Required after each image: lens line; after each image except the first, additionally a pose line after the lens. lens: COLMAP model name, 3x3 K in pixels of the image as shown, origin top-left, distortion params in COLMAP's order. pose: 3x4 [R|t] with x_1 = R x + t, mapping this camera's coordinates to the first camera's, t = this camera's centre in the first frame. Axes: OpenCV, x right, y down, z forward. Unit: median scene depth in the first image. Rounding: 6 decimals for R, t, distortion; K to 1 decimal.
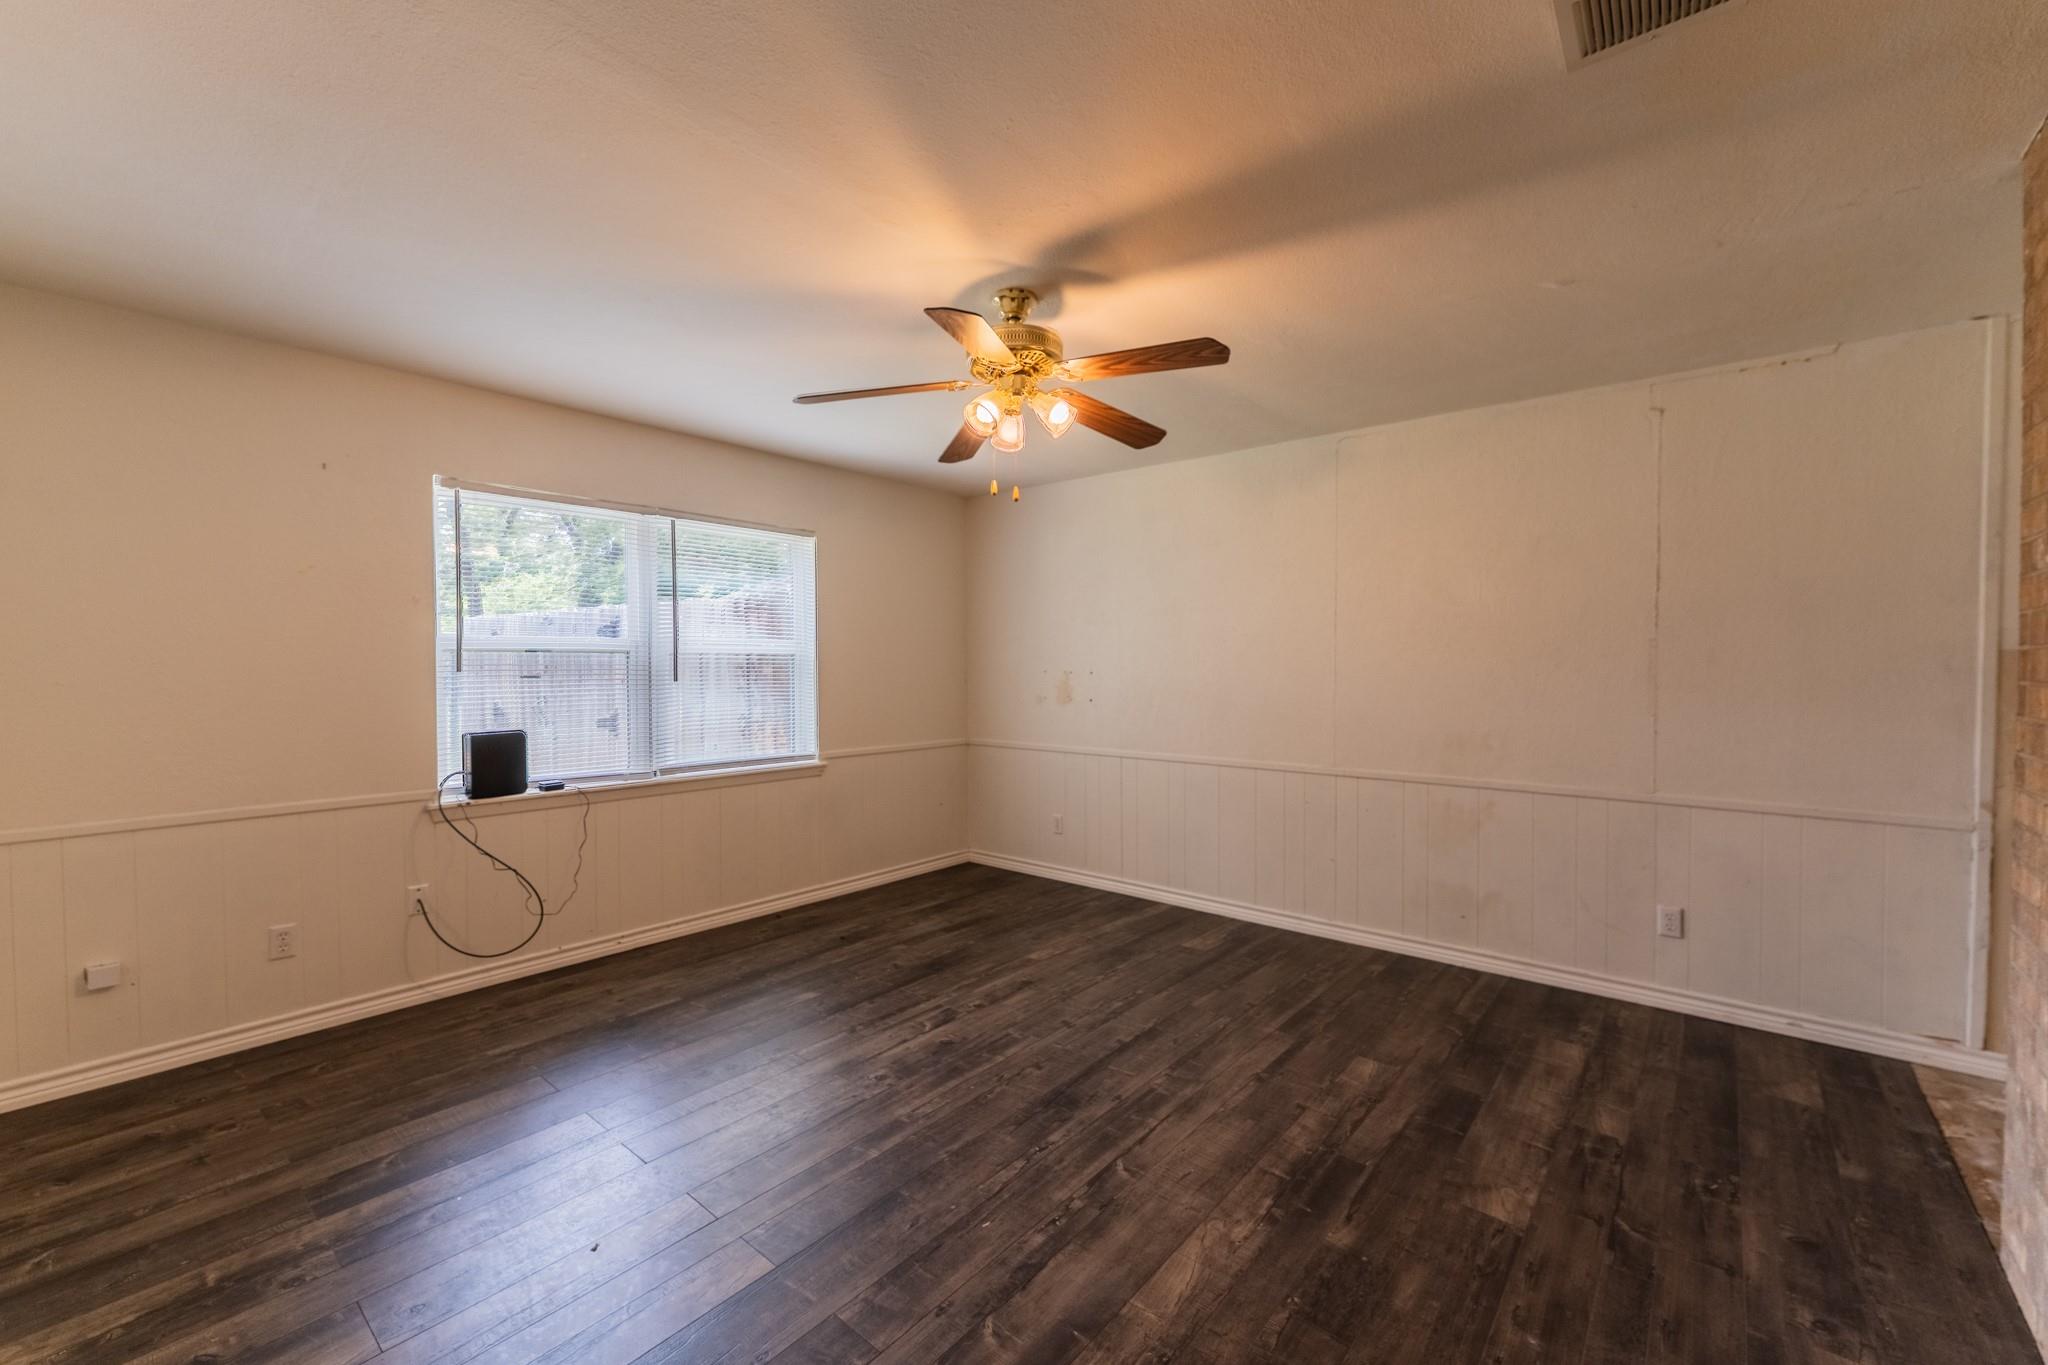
lens RADIAL K [[837.5, 0, 1017.4], [0, 837.5, 683.1], [0, 0, 1]] dist [0.000609, -0.000524]
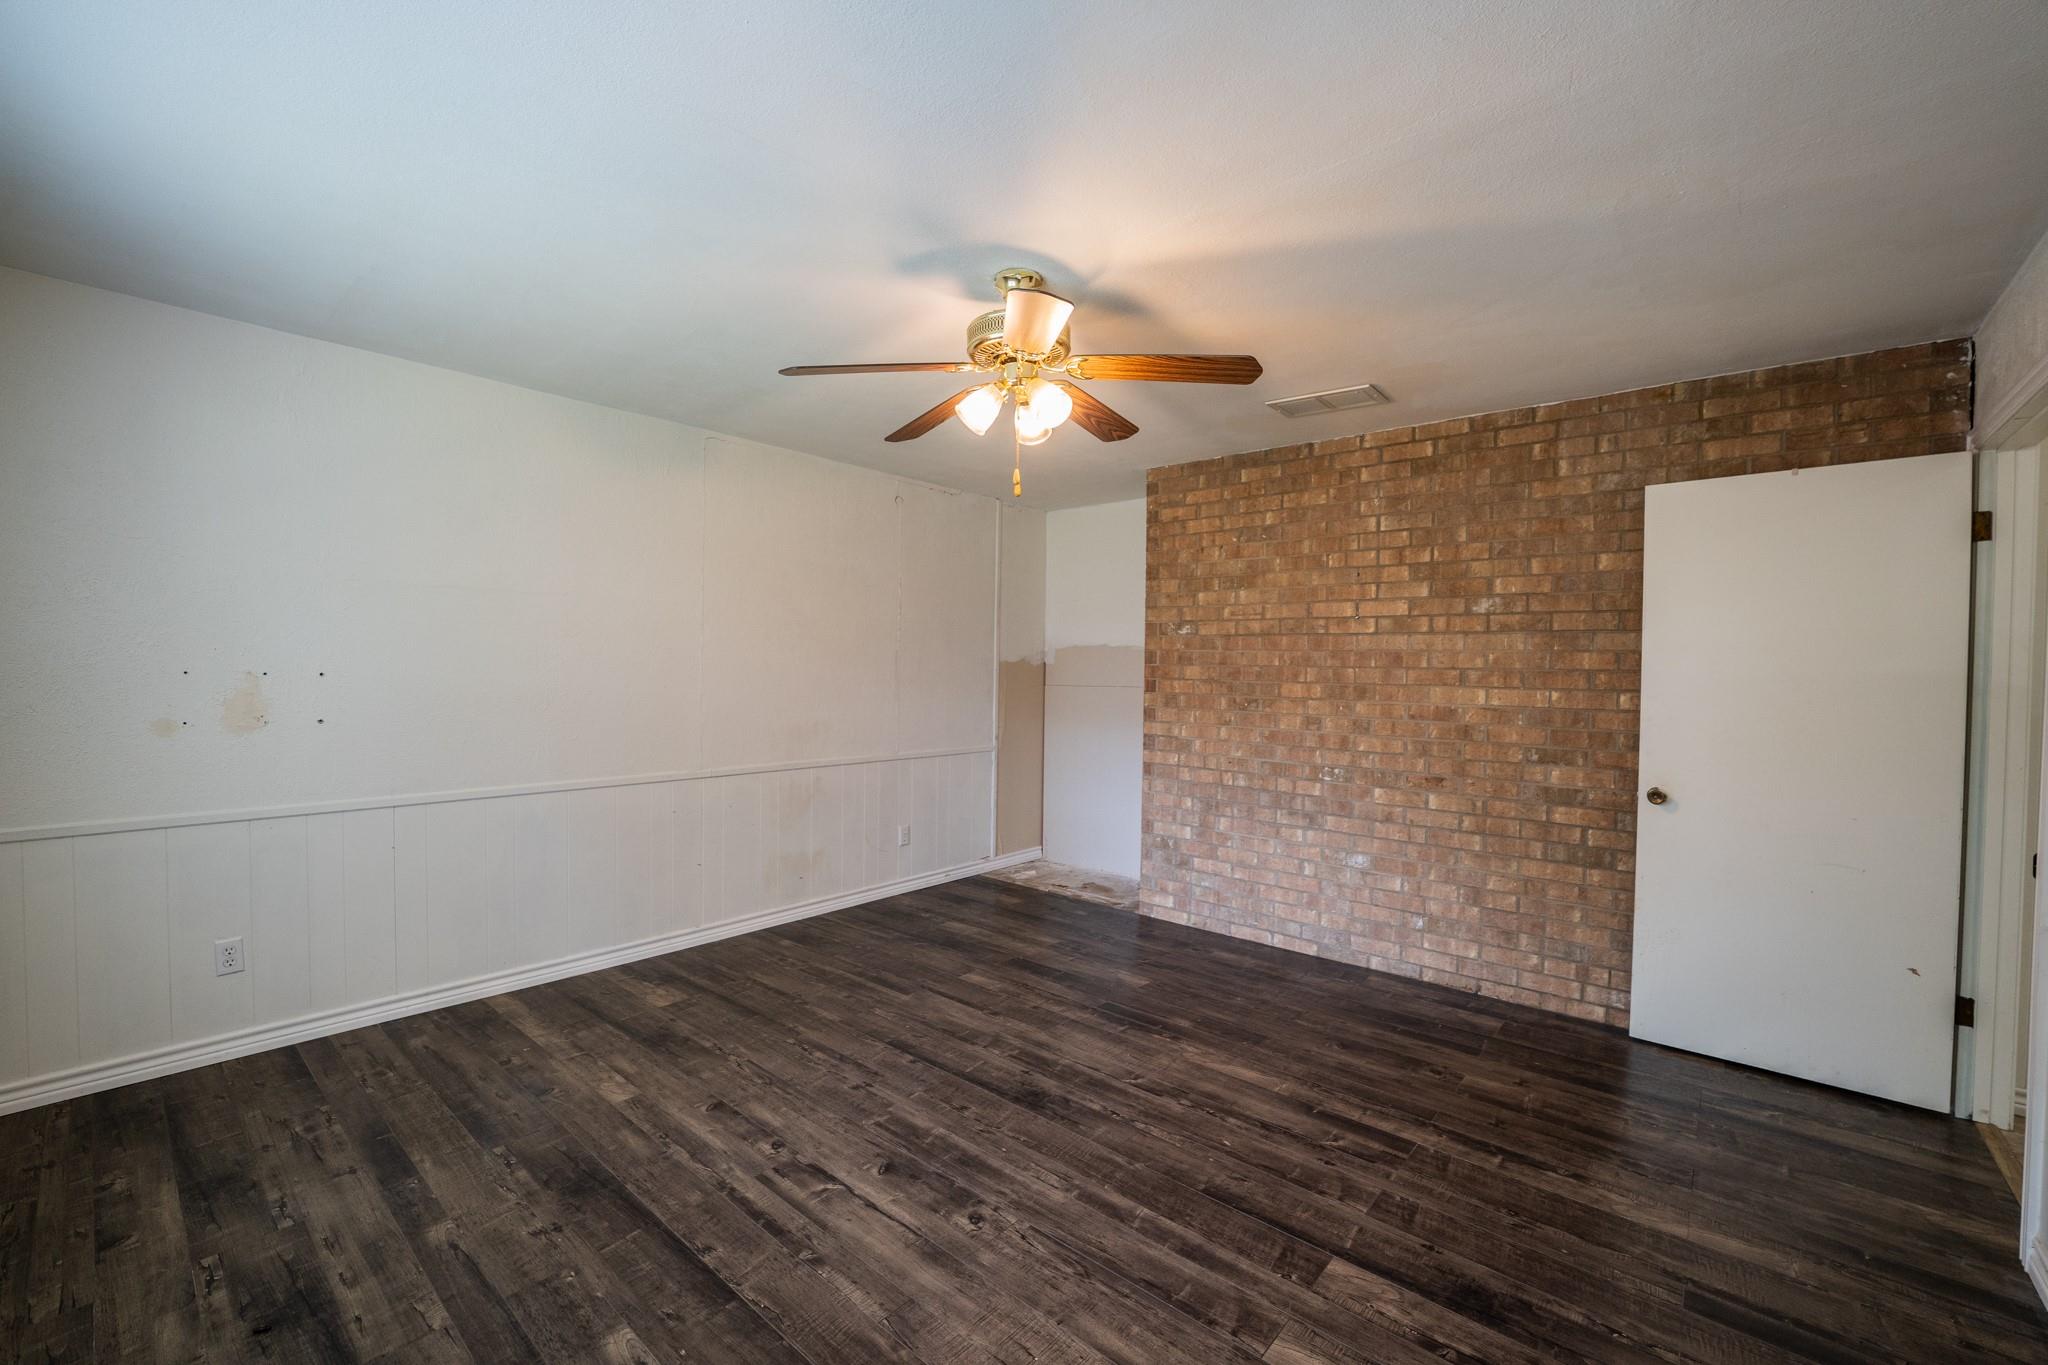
lens RADIAL K [[825.3, 0, 1024.0], [0, 825.3, 682.5], [0, 0, 1]] dist [-0.025596, -0.000146]
pose [[0.017260, -0.020033, 0.999650, -0.761200], [0.007043, 0.999777, 0.019914, -0.022643], [-0.999826, 0.006697, 0.017397, 0.806685]]
